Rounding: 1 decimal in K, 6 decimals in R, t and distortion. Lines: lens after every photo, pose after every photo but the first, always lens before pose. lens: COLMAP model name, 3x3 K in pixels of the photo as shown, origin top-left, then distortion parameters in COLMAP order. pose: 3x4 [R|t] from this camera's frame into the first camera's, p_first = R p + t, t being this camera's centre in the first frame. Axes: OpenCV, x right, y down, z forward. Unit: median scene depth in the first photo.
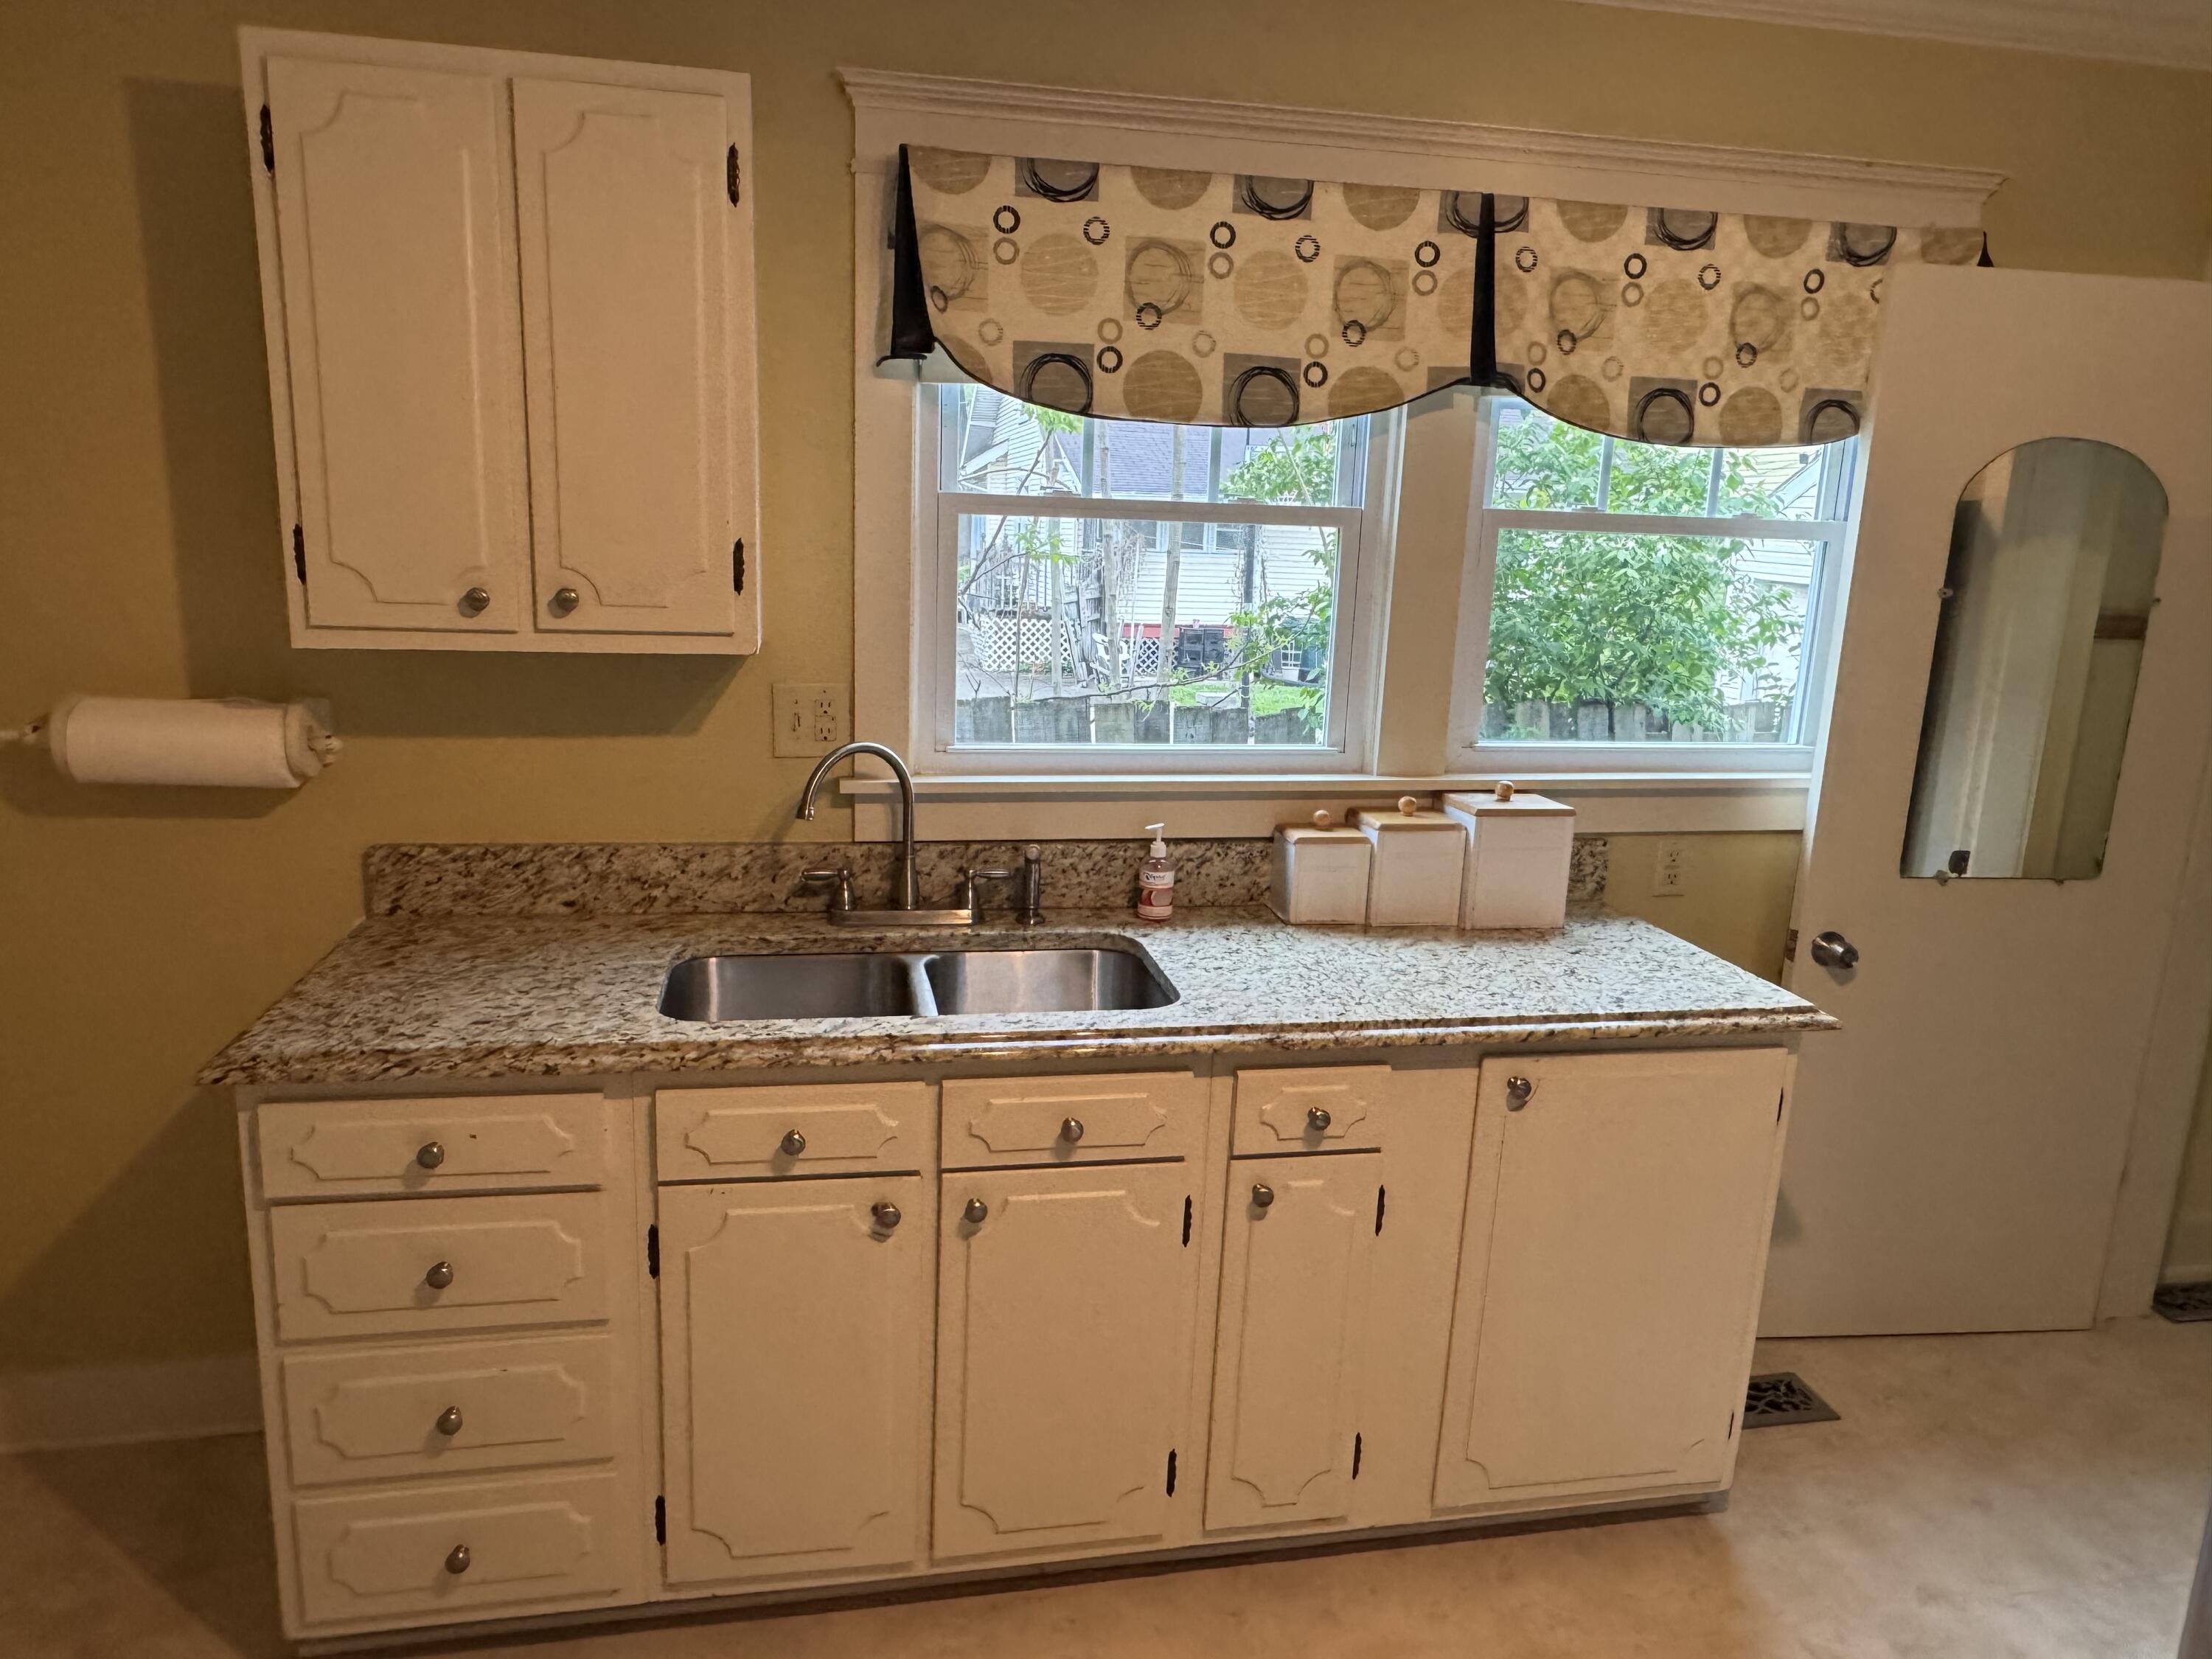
lens RADIAL K [[1427.9, 0, 1070.6], [0, 1427.9, 838.8], [0, 0, 1]] dist [-0.000351, -0.002749]
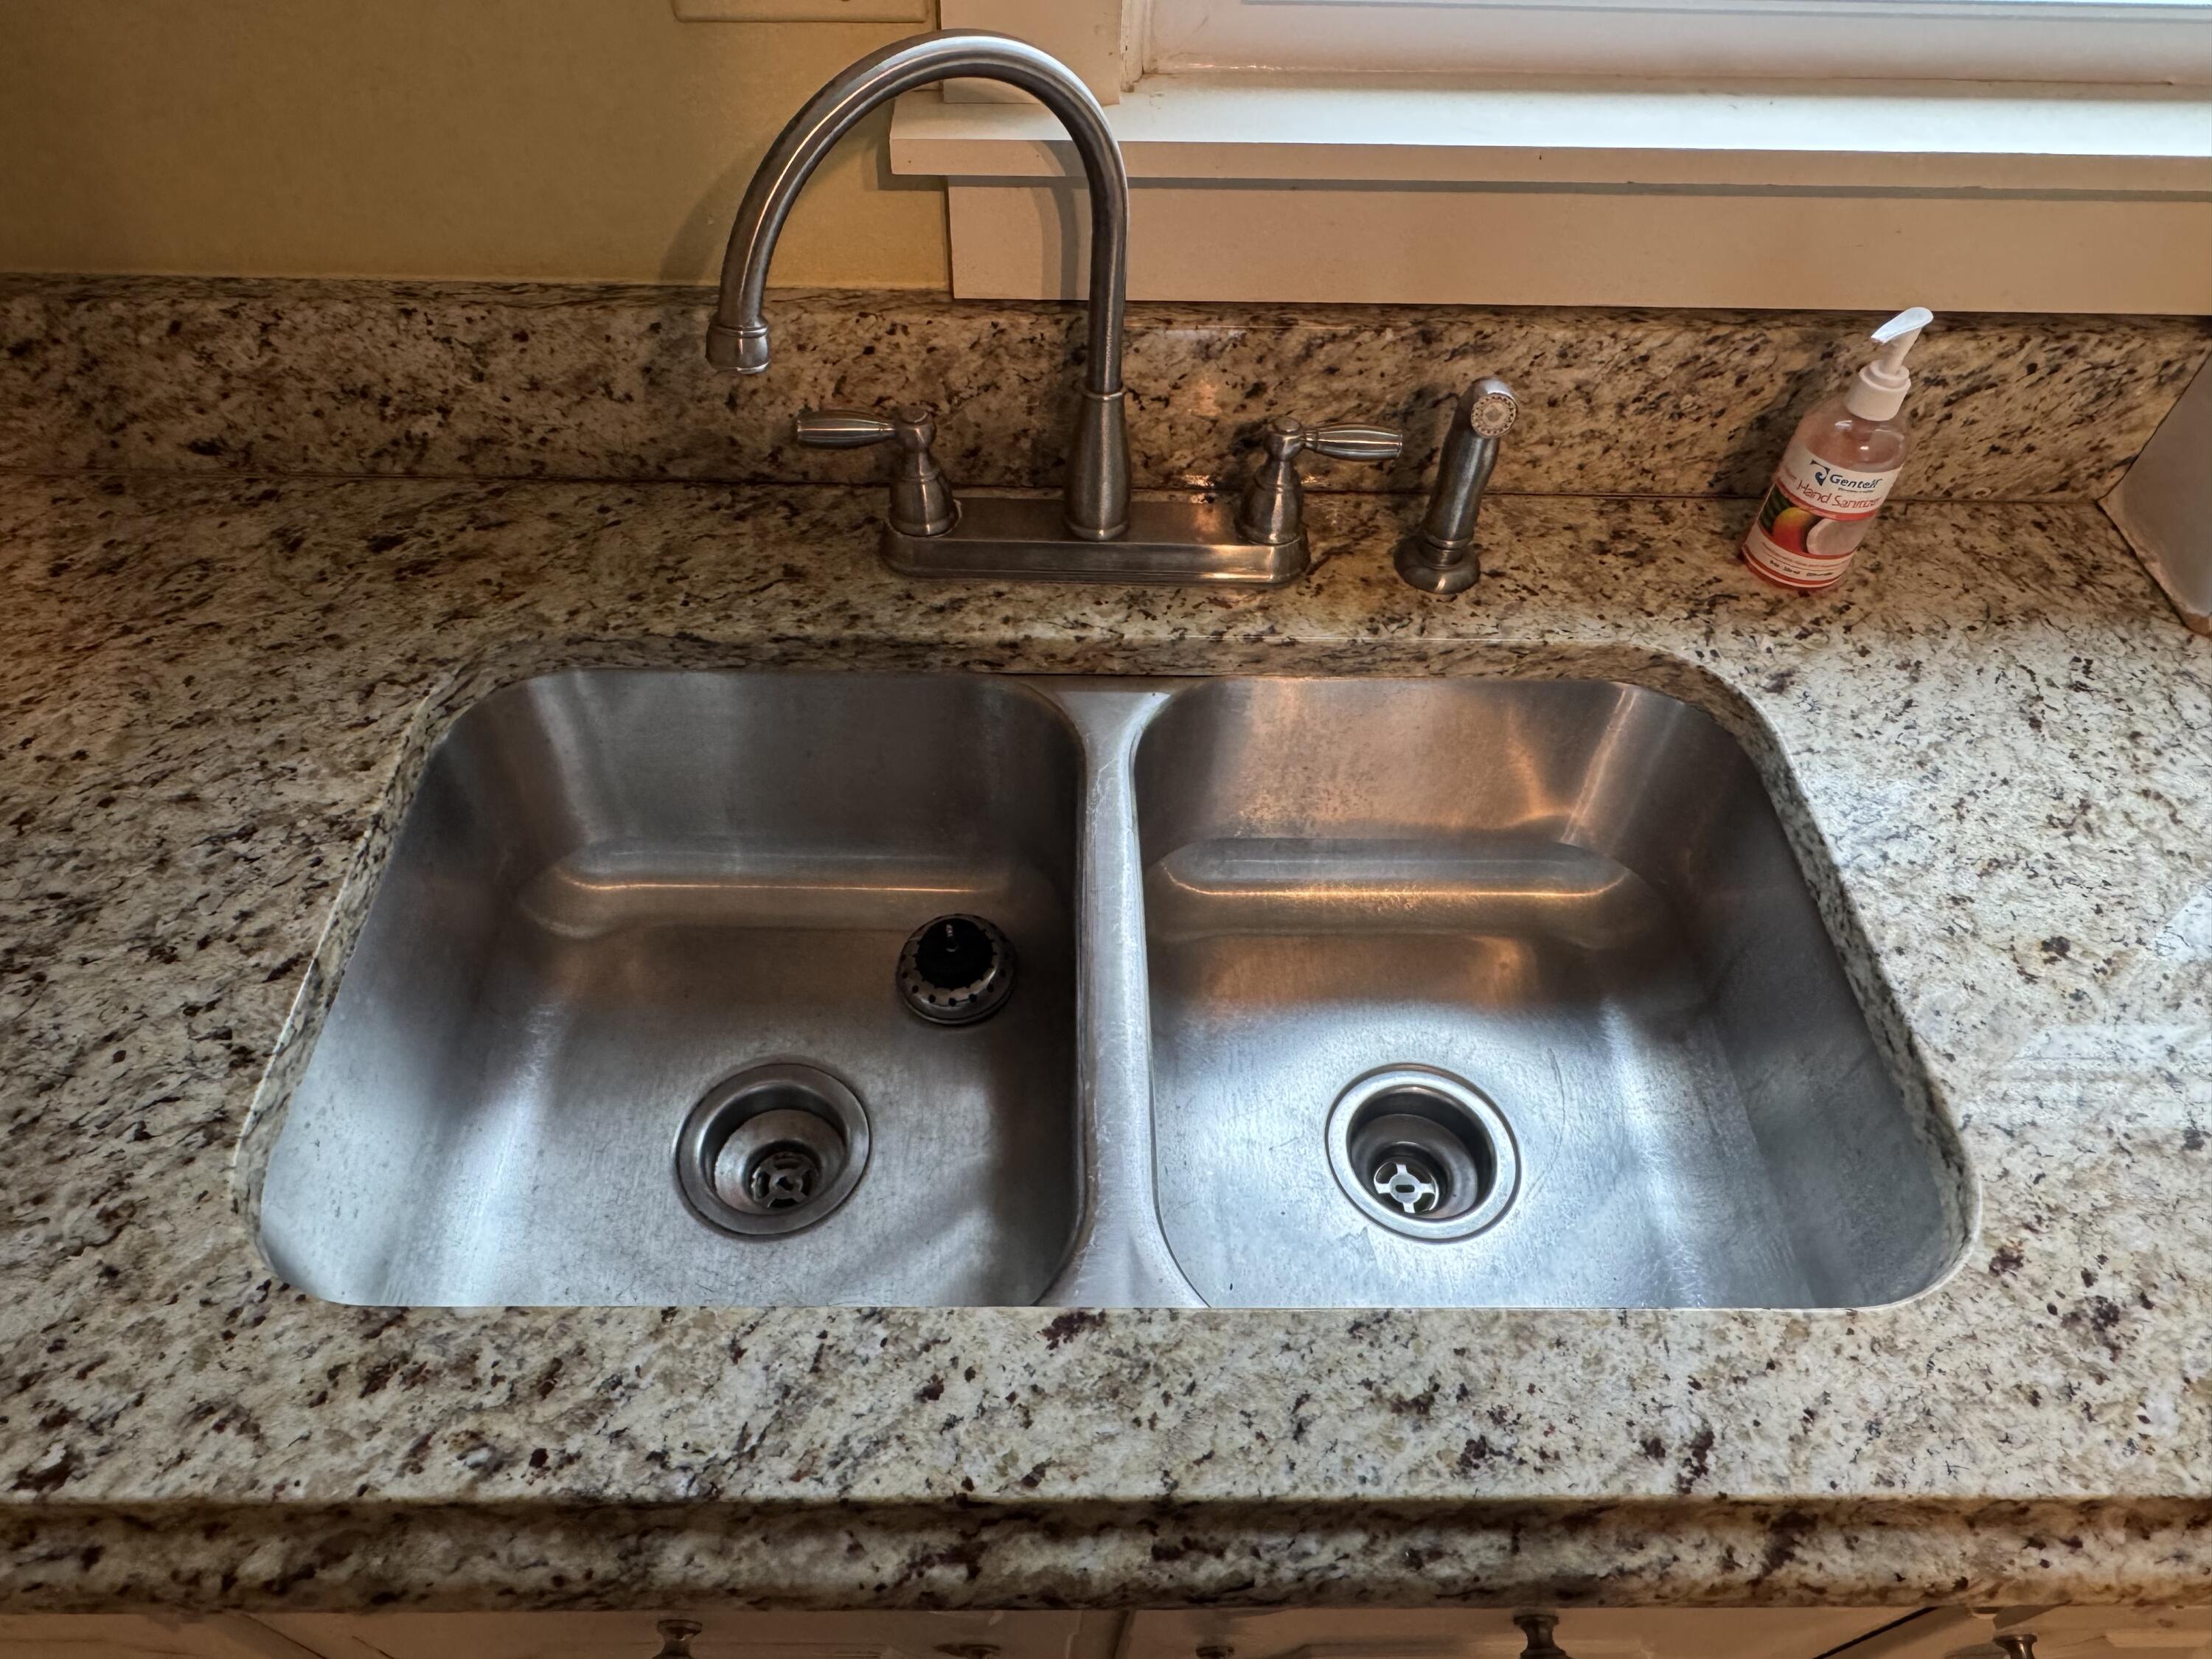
lens RADIAL K [[1427.9, 0, 1070.6], [0, 1427.9, 838.8], [0, 0, 1]] dist [-0.000351, -0.002749]
pose [[0.985767, 0.119160, -0.118594, -0.069390], [-0.023447, 0.795974, 0.604876, -0.104010], [0.166475, -0.593486, 0.787439, 0.673312]]
